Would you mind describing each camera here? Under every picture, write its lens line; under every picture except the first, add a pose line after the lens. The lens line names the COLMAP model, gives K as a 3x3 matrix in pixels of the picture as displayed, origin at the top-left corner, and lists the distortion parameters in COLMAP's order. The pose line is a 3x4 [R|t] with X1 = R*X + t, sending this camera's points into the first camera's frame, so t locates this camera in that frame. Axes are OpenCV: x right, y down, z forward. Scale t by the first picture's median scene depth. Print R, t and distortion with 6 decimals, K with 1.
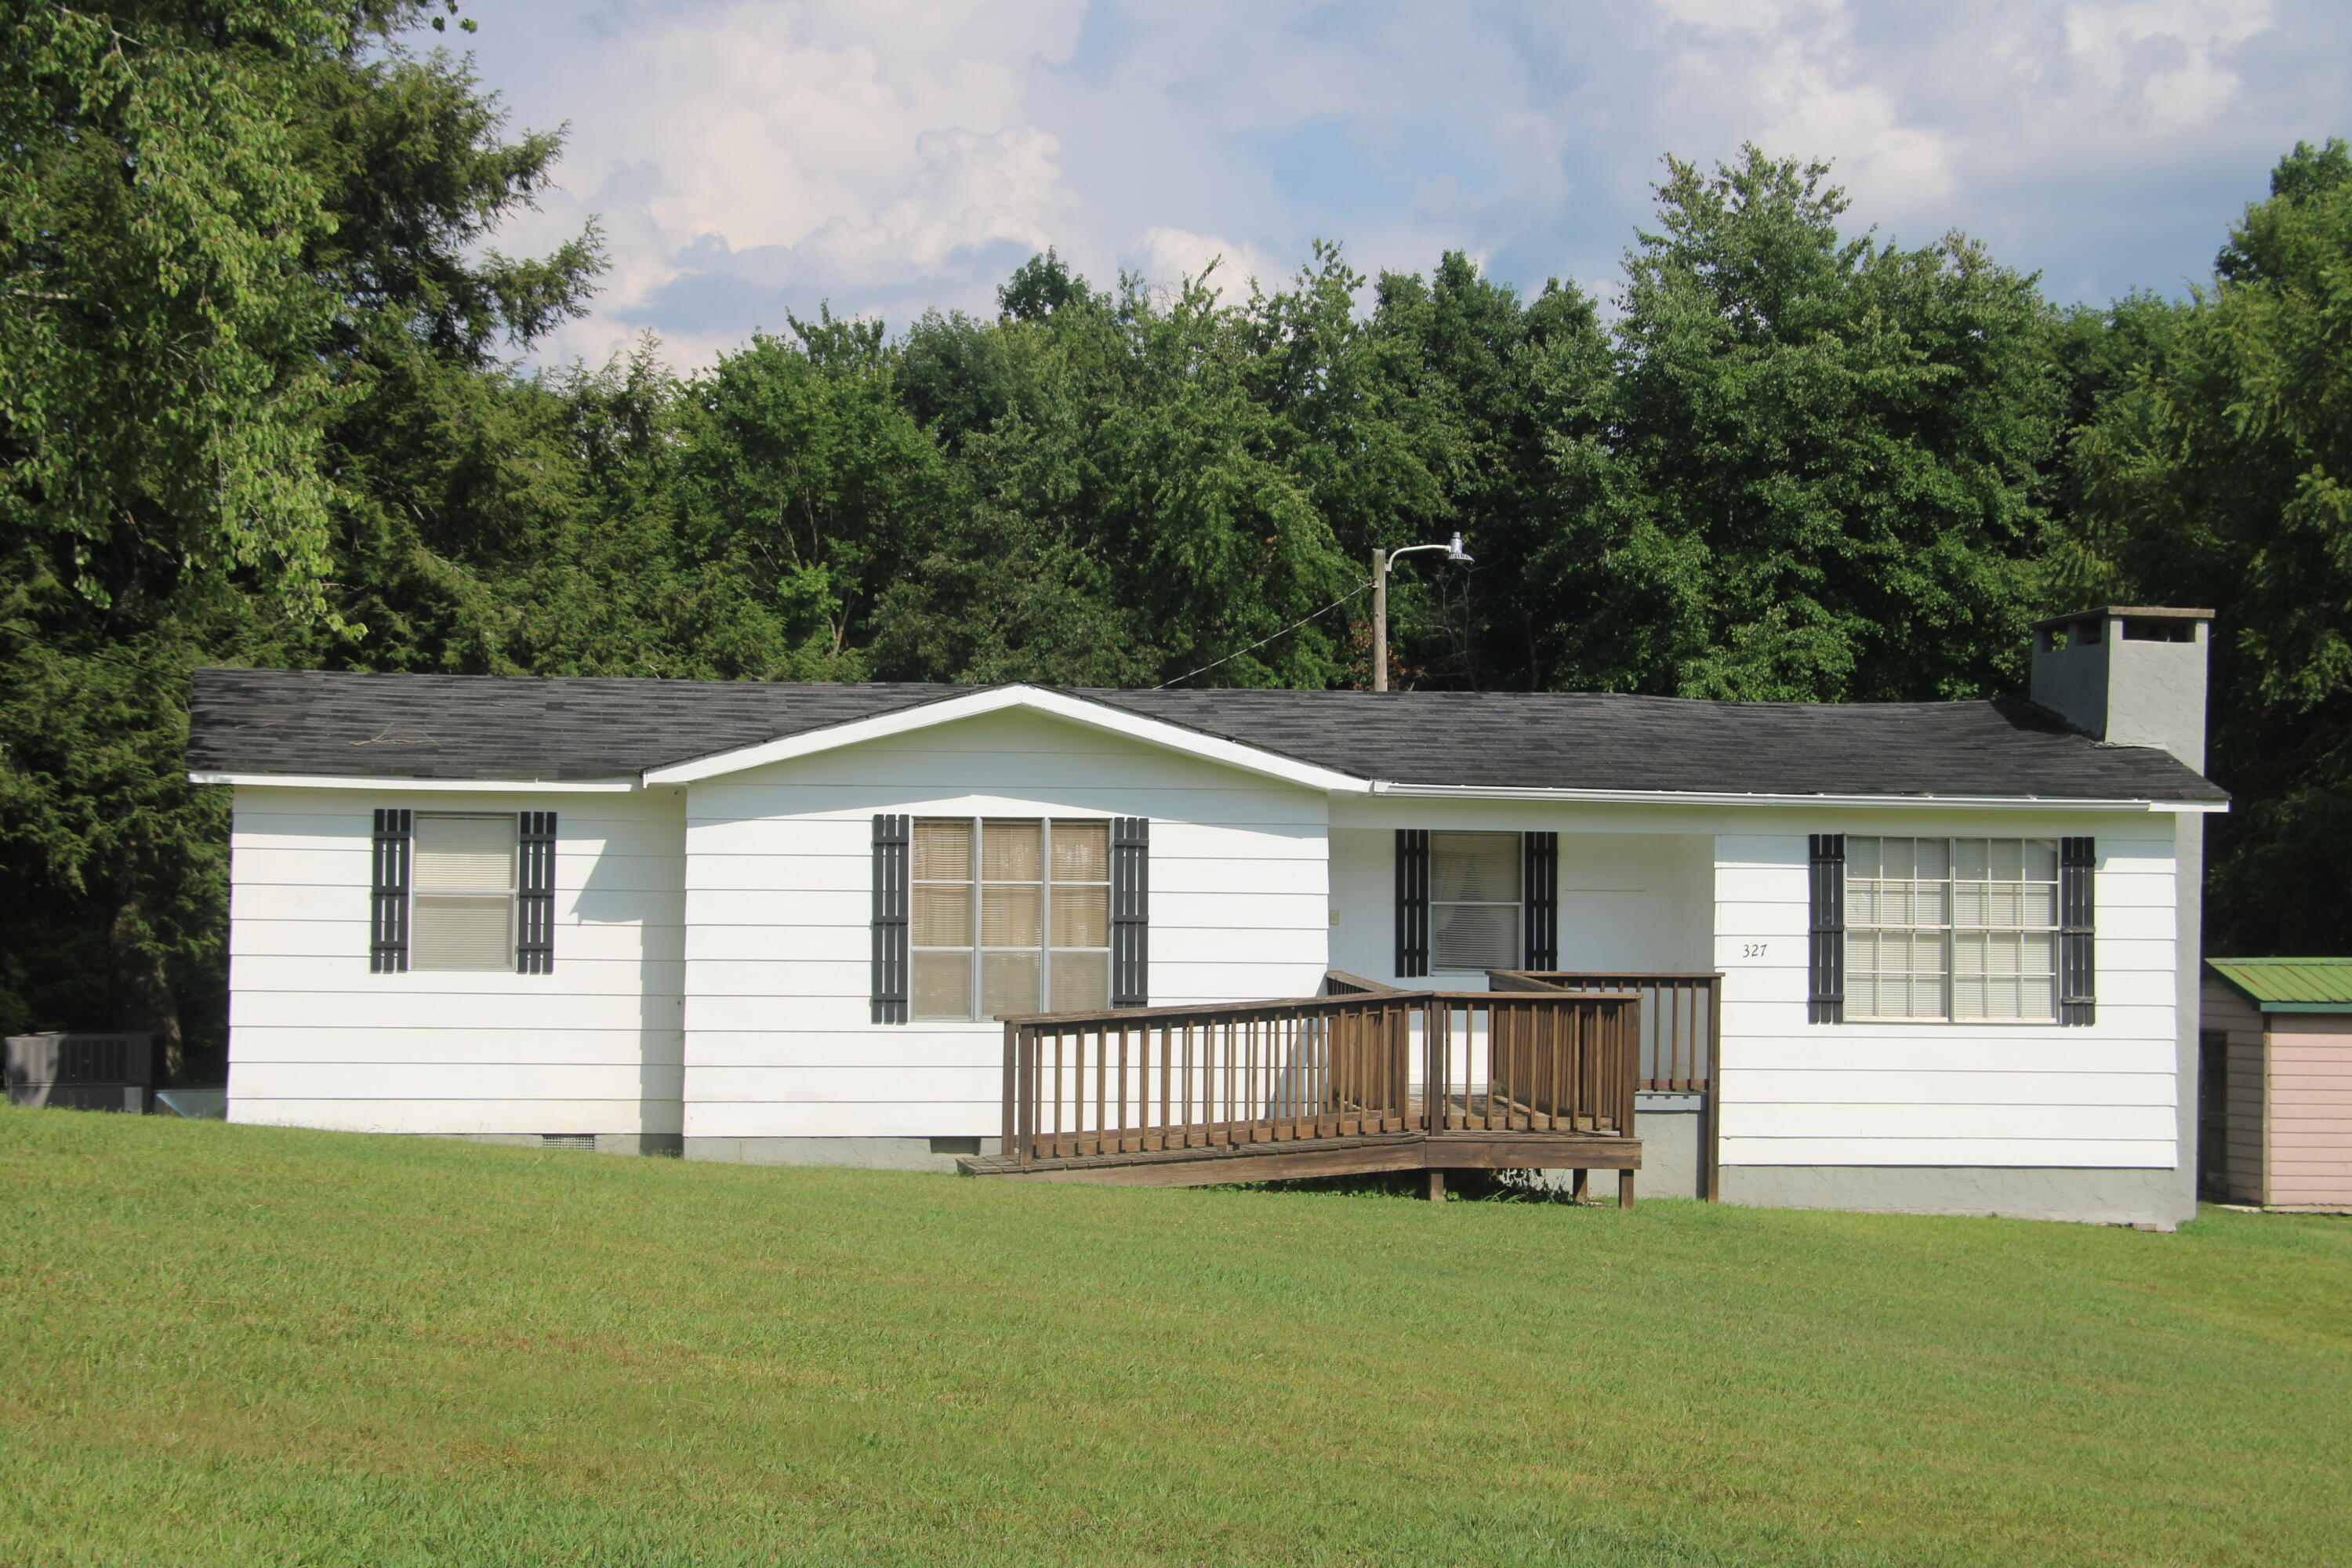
lens RADIAL K [[4072.3, 0, 1182.5], [0, 4072.3, 811.7], [0, 0, 1]] dist [0.226831, 0.198868]
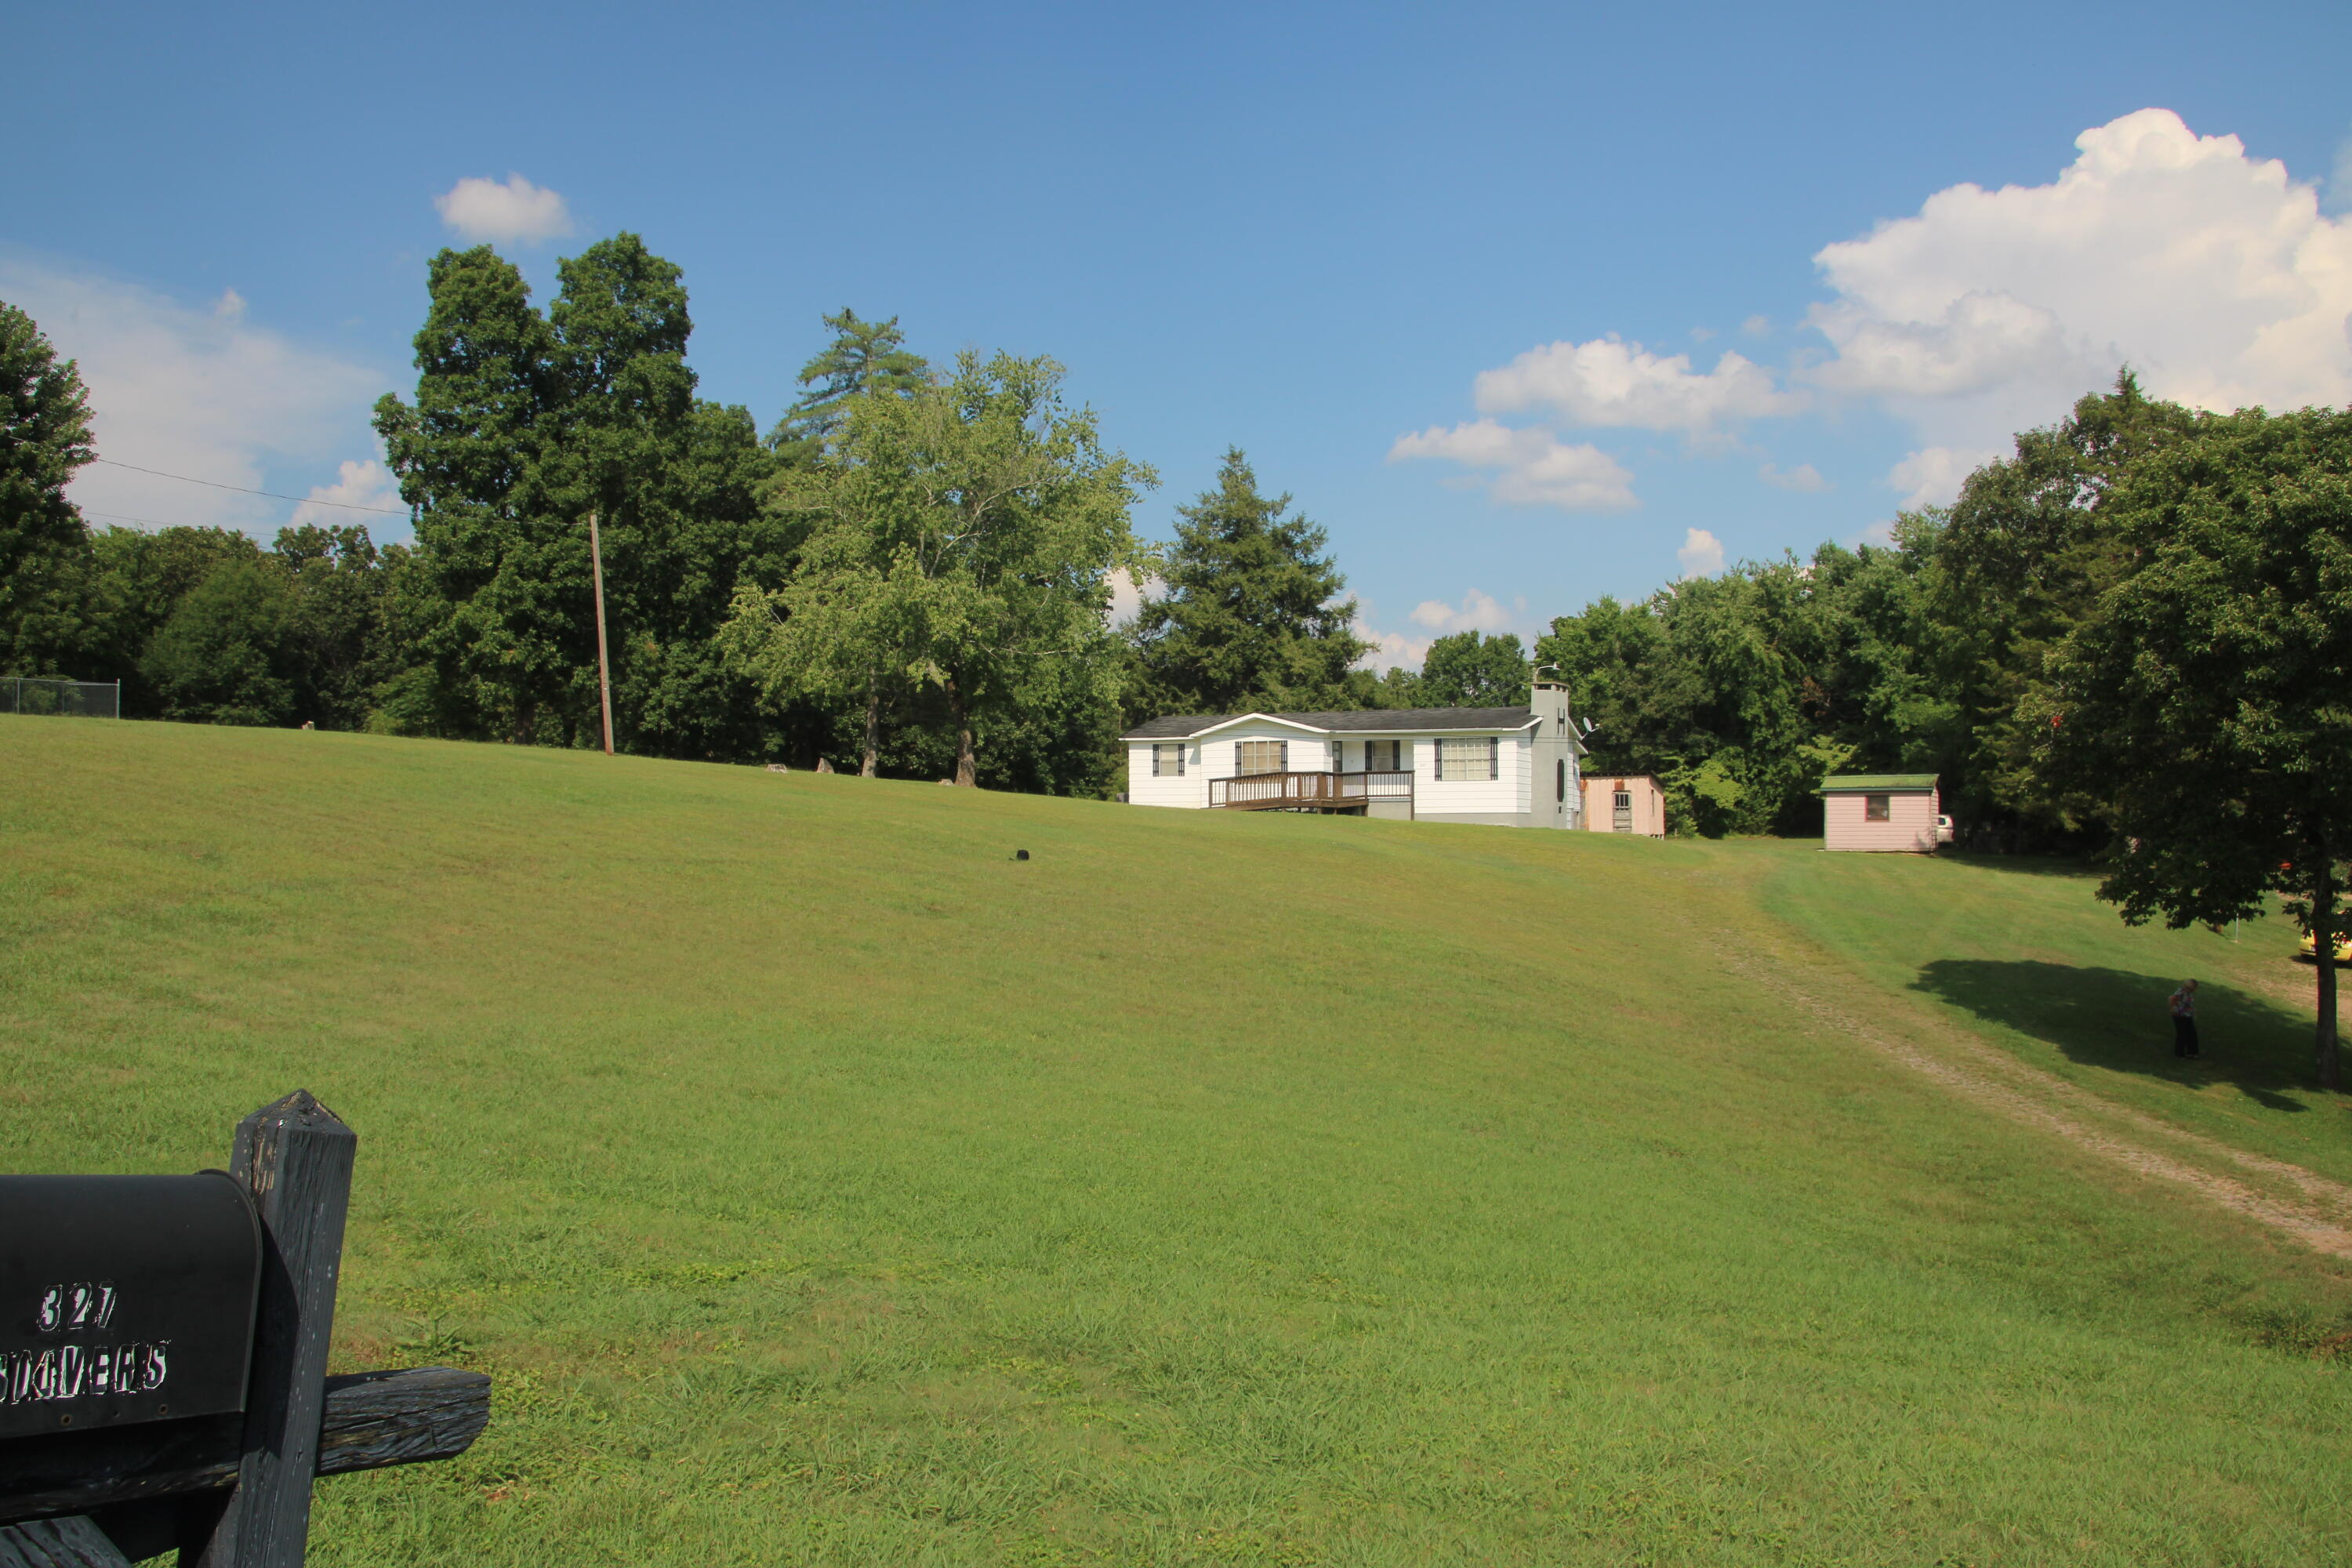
lens RADIAL K [[1908.2, 0, 1178.1], [0, 1908.2, 824.8], [0, 0, 1]] dist [-0.202809, 0.128990]
pose [[0.814574, -0.013539, -0.579902, 1.103180], [0.028287, 0.999465, 0.016400, 0.056946], [0.579370, -0.029763, 0.814521, -0.821071]]
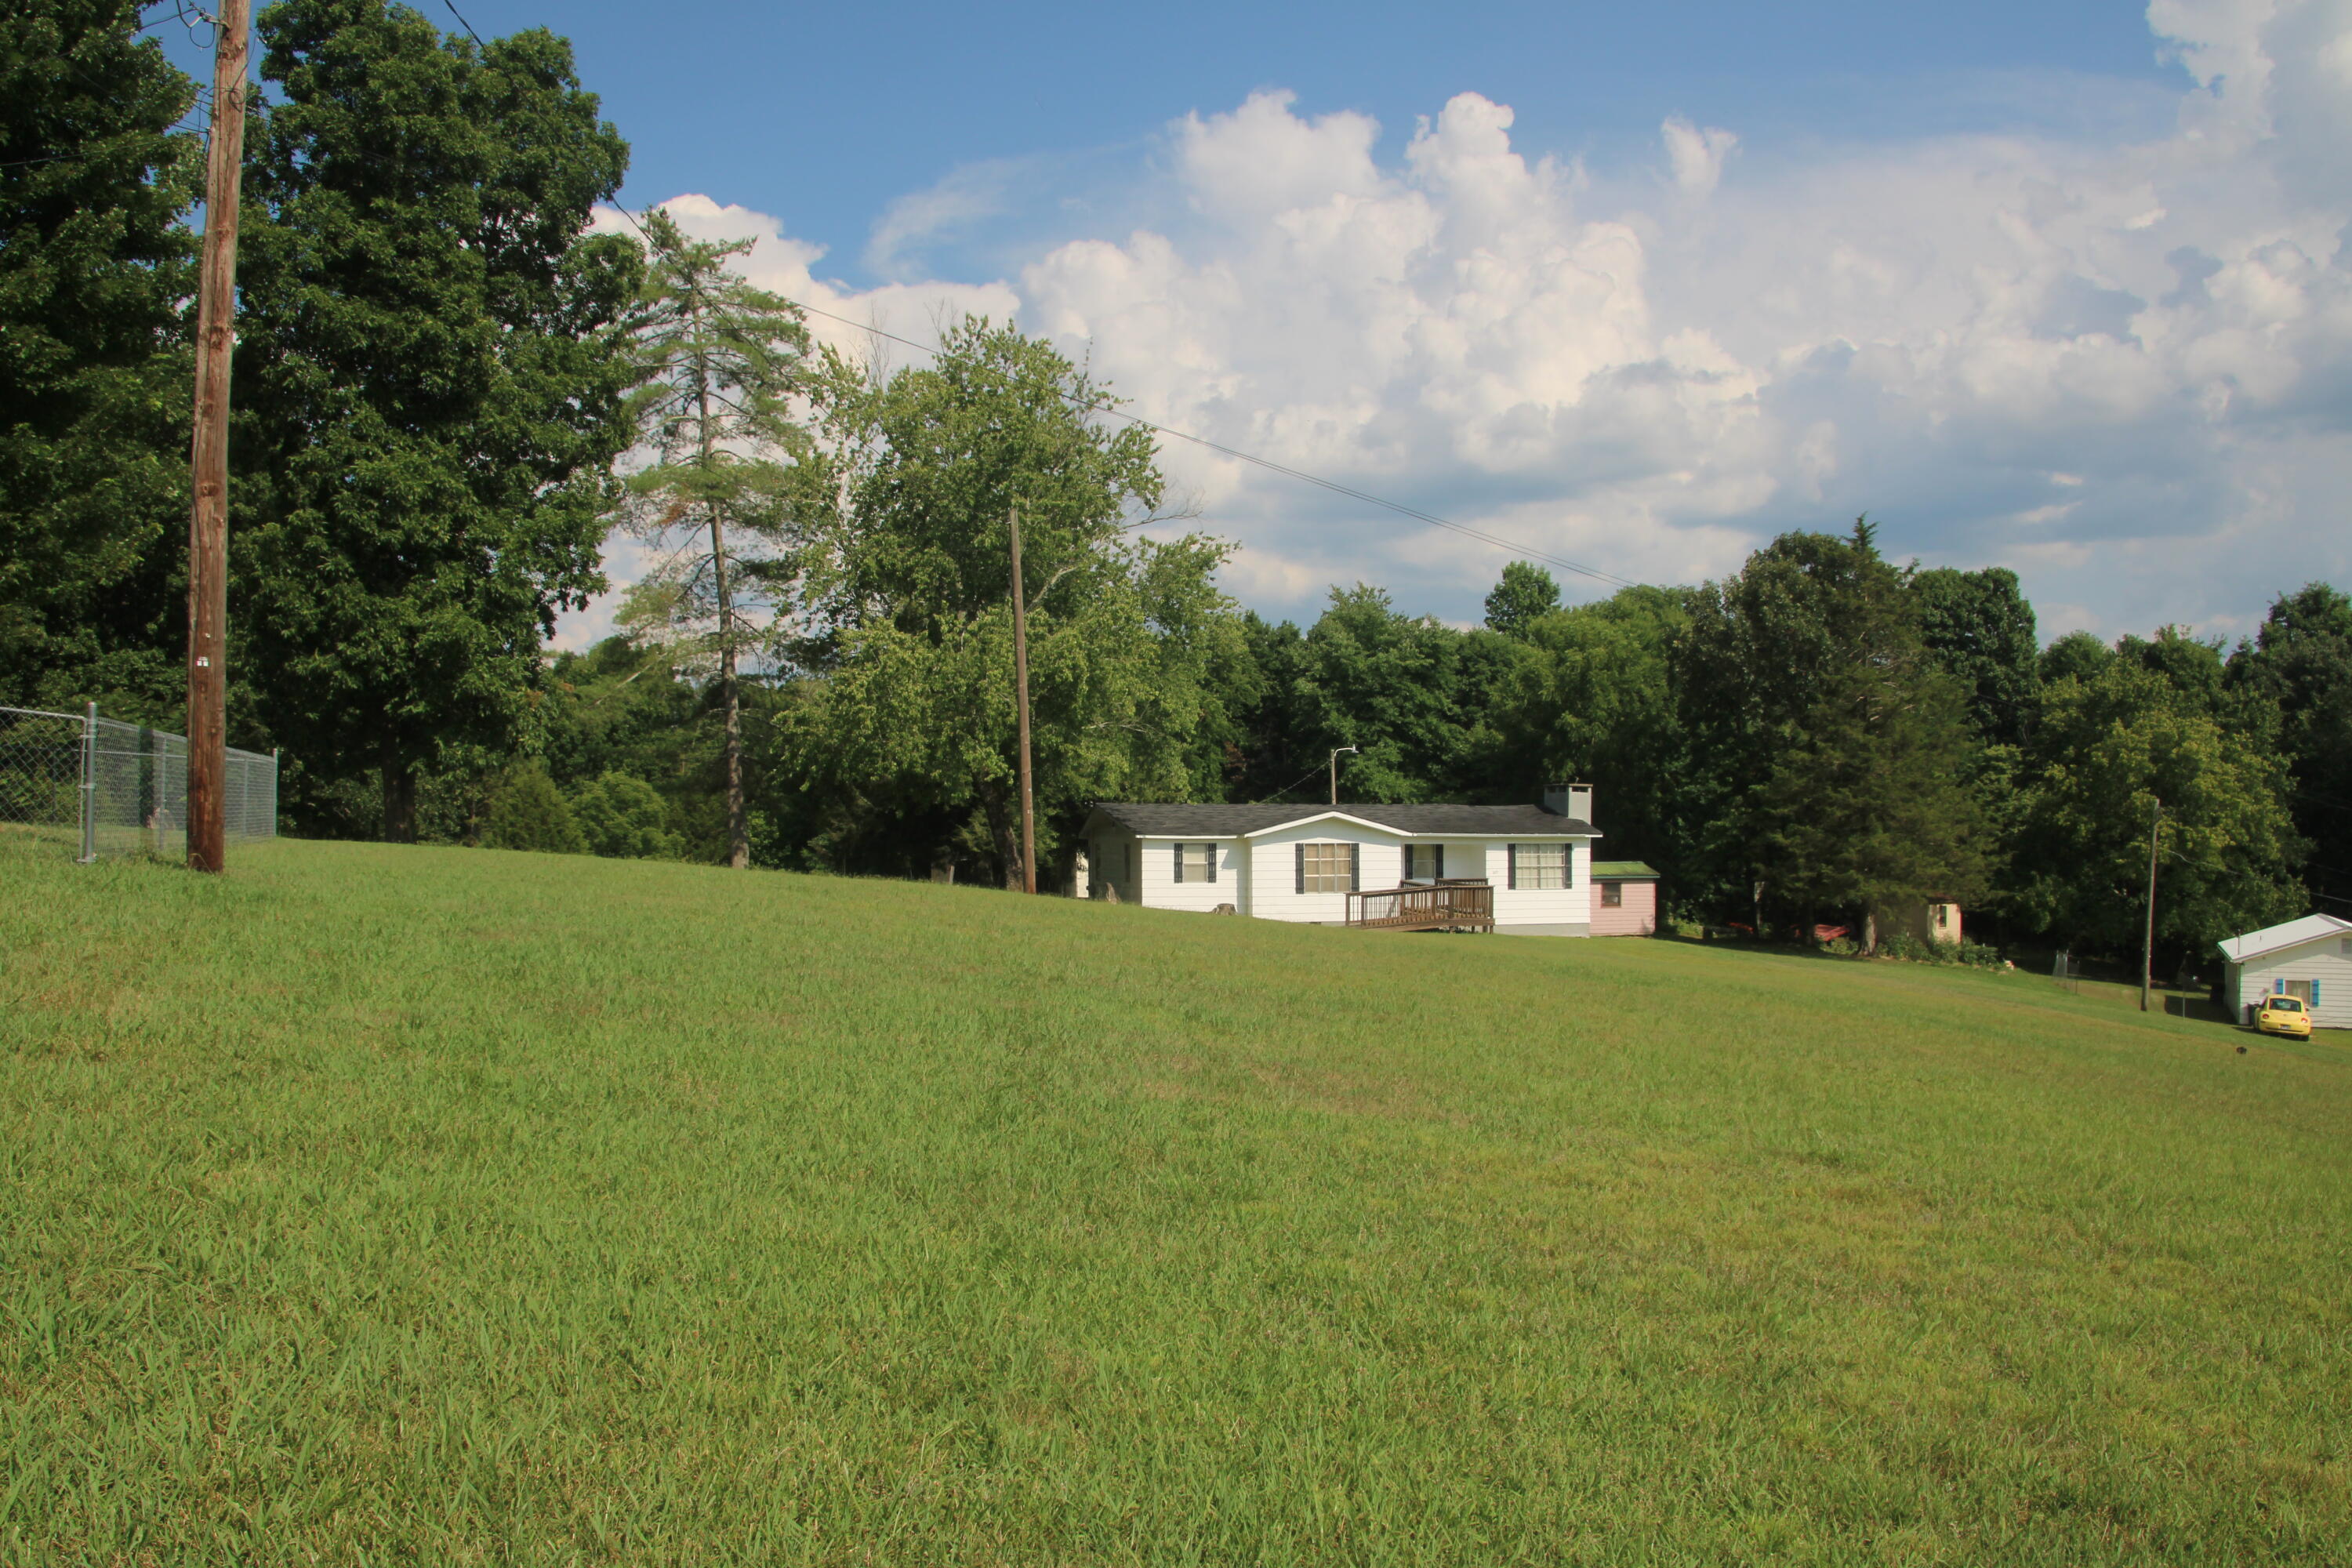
lens RADIAL K [[1908.2, 0, 1178.1], [0, 1908.2, 824.8], [0, 0, 1]] dist [-0.202809, 0.128990]
pose [[0.991653, -0.009624, 0.128573, -0.410885], [0.005912, 0.999555, 0.029226, -0.069508], [-0.128797, -0.028222, 0.991269, -0.820218]]
